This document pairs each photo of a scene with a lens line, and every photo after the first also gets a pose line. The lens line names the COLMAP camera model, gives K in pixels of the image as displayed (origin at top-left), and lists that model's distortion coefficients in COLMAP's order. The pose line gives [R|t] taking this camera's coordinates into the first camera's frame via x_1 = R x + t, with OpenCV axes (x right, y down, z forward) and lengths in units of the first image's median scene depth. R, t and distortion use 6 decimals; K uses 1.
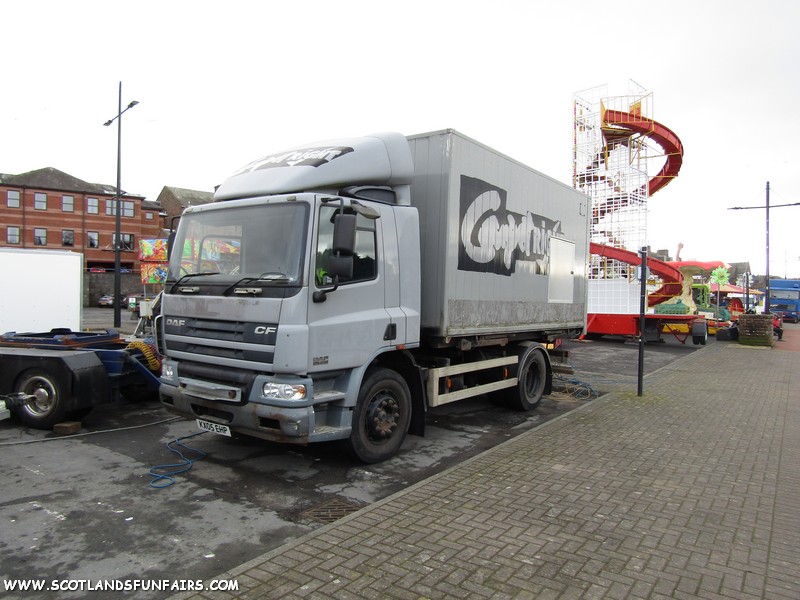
lens RADIAL K [[568.0, 0, 403.6], [0, 568.0, 298.2], [0, 0, 1]] dist [-0.009075, 0.002940]
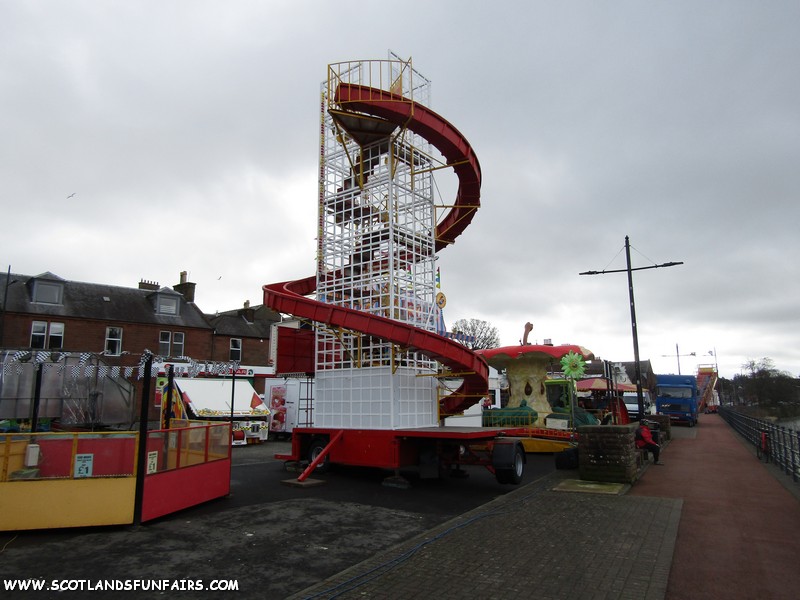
lens RADIAL K [[568.0, 0, 400.4], [0, 568.0, 300.7], [0, 0, 1]] dist [-0.009075, 0.002940]
pose [[0.991726, 0.000576, 0.128371, 0.261339], [0.022622, 0.983556, -0.179180, 0.002634], [-0.126363, 0.180602, 0.975405, 0.336969]]
